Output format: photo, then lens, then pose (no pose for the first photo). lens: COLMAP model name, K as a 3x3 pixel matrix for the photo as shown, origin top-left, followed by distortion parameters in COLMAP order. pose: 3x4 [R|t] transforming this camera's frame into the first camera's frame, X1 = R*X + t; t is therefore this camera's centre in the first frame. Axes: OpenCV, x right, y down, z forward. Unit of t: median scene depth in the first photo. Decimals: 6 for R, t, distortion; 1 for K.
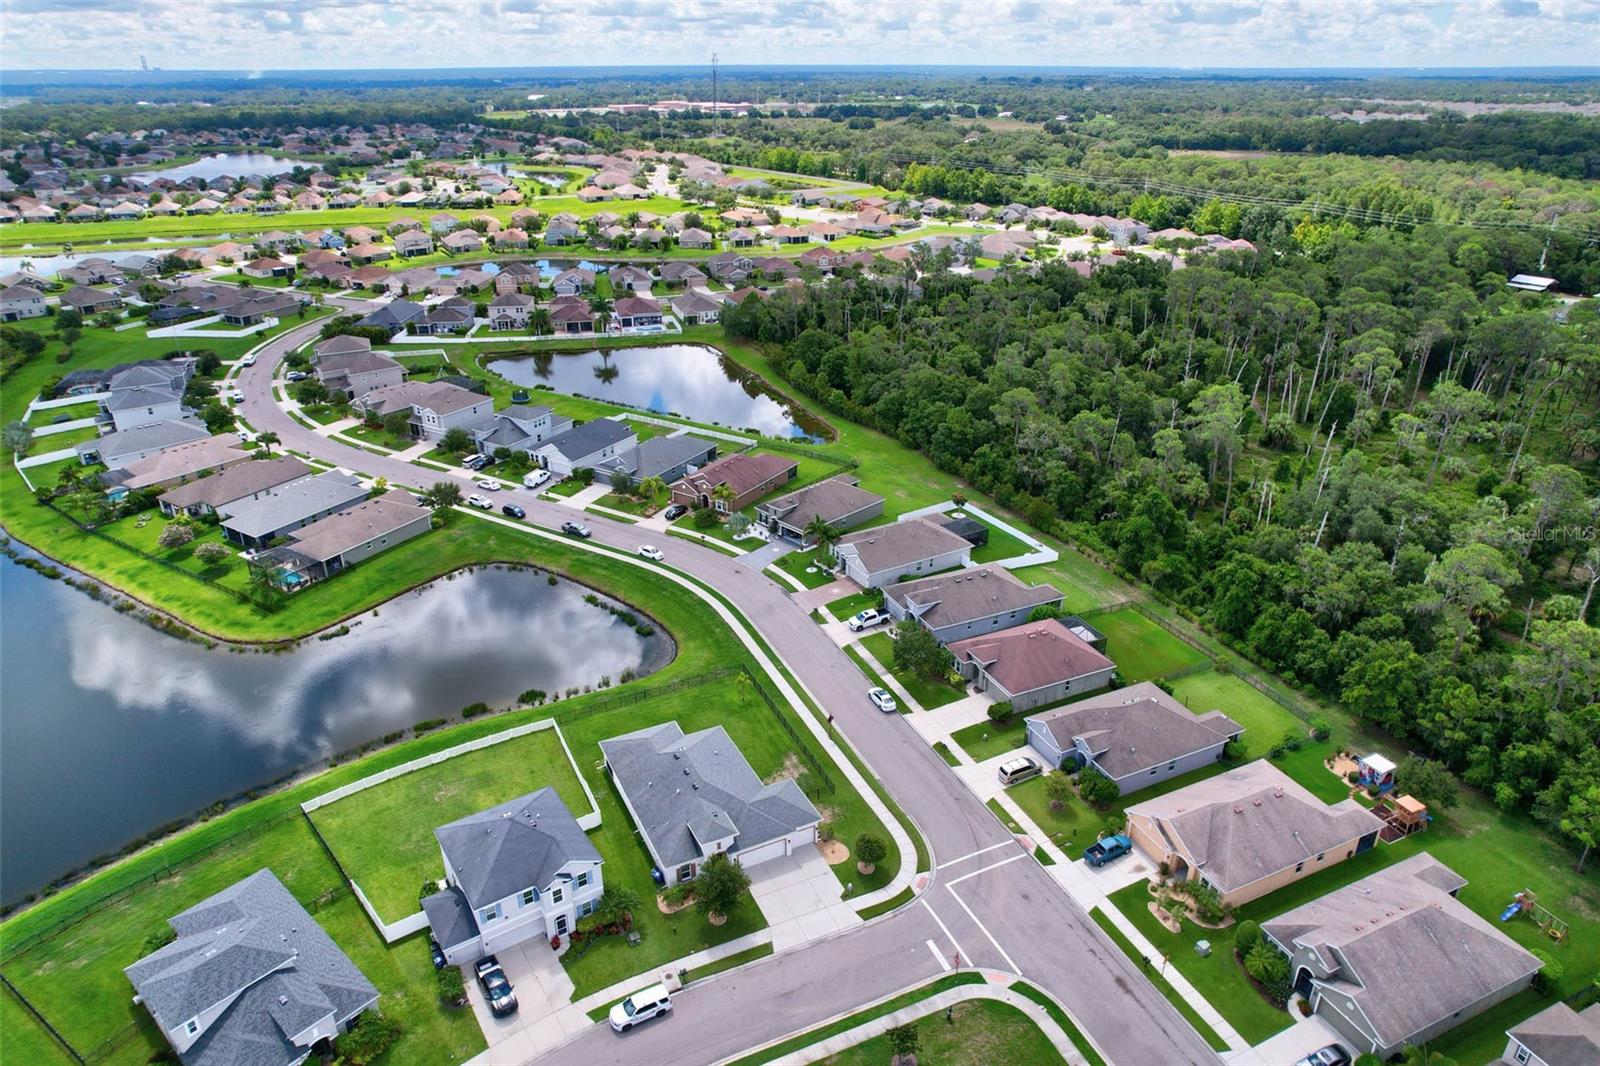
lens RADIAL K [[1022.9, 0, 797.3], [0, 1022.9, 528.7], [0, 0, 1]] dist [-0.072551, 0.065153]
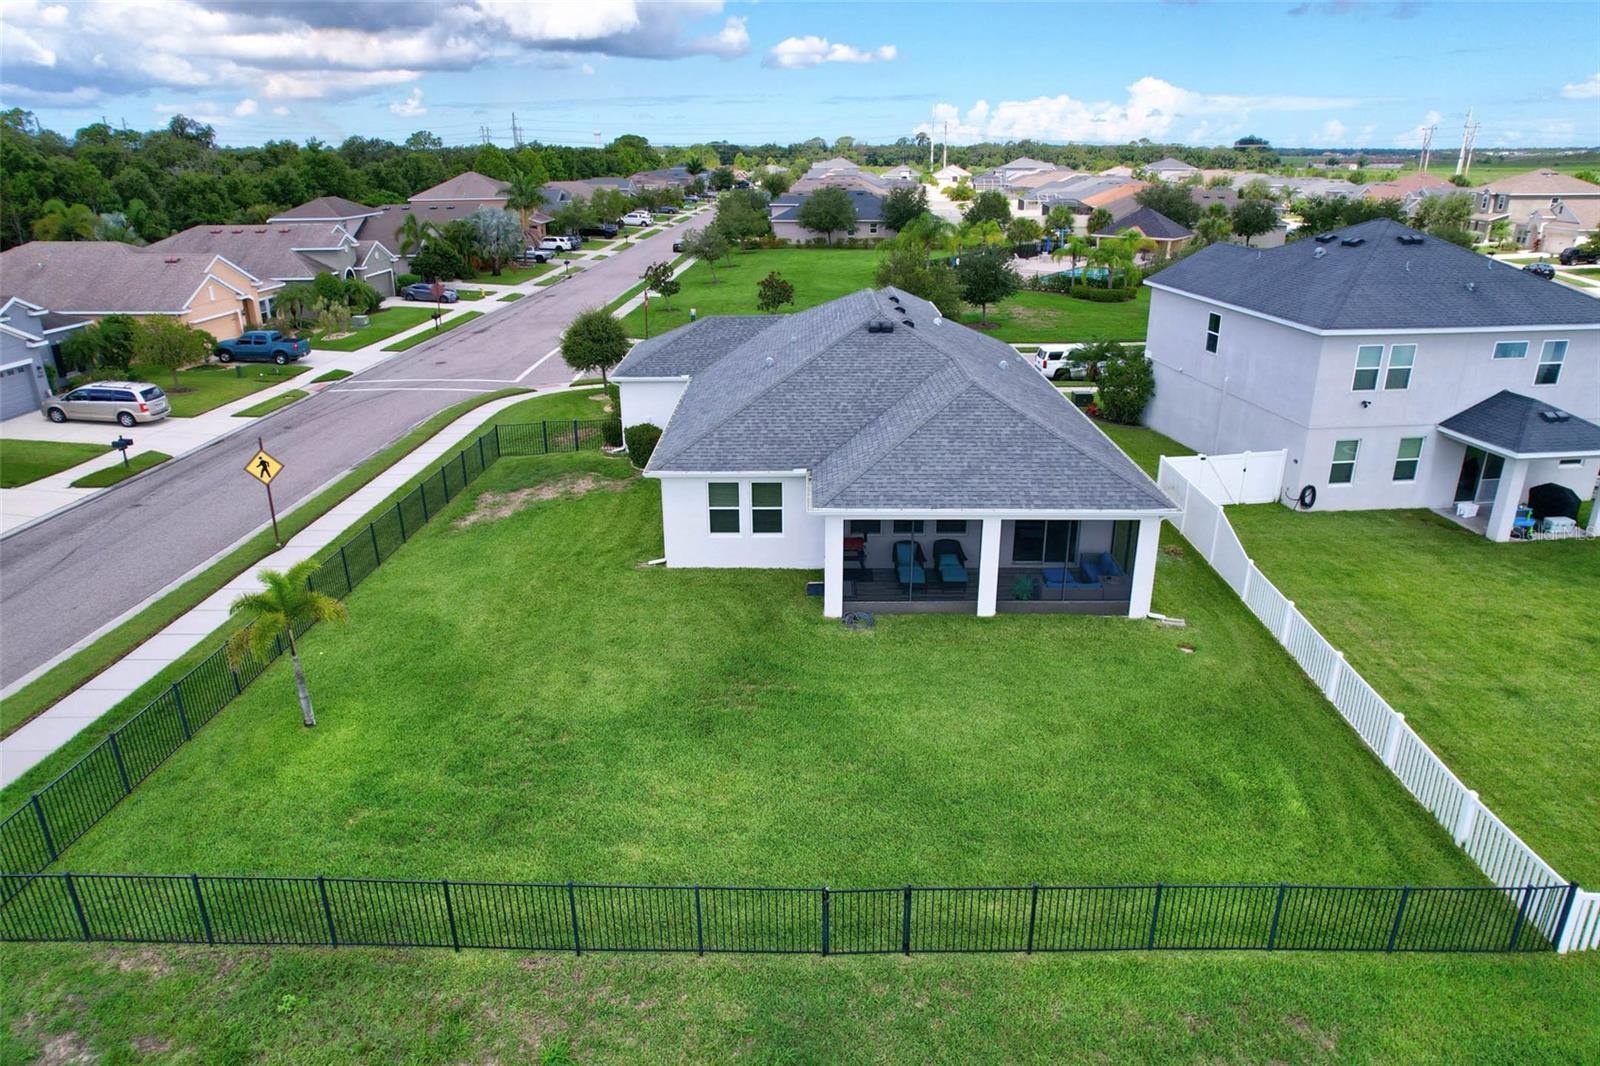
lens RADIAL K [[1022.9, 0, 799.0], [0, 1022.9, 533.6], [0, 0, 1]] dist [-0.072551, 0.065153]
pose [[-0.895203, -0.154491, 0.418024, -0.153881], [0.191613, 0.713438, 0.674011, 0.036965], [-0.402362, 0.683475, -0.609070, 0.838870]]
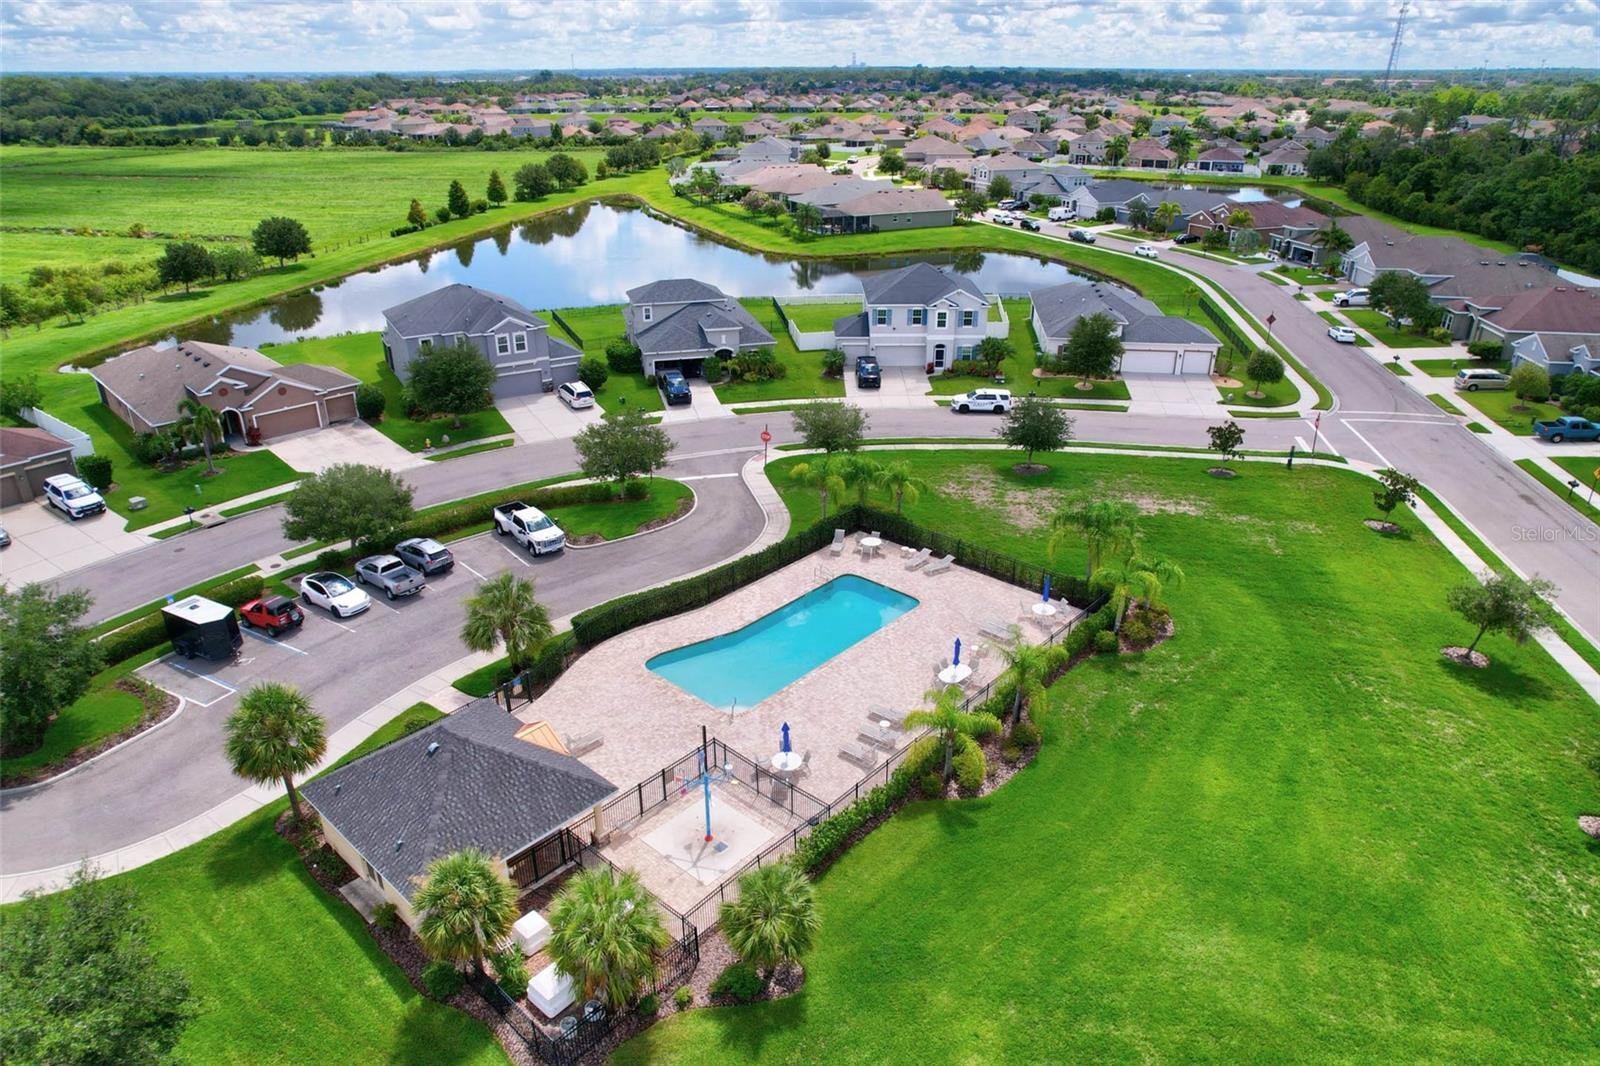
lens RADIAL K [[1022.9, 0, 800.4], [0, 1022.9, 531.2], [0, 0, 1]] dist [-0.072551, 0.065153]
pose [[0.835116, 0.229907, -0.499725, 0.134555], [-0.230440, 0.971129, 0.061684, 0.314847], [0.499479, 0.063643, 0.863985, -0.004431]]
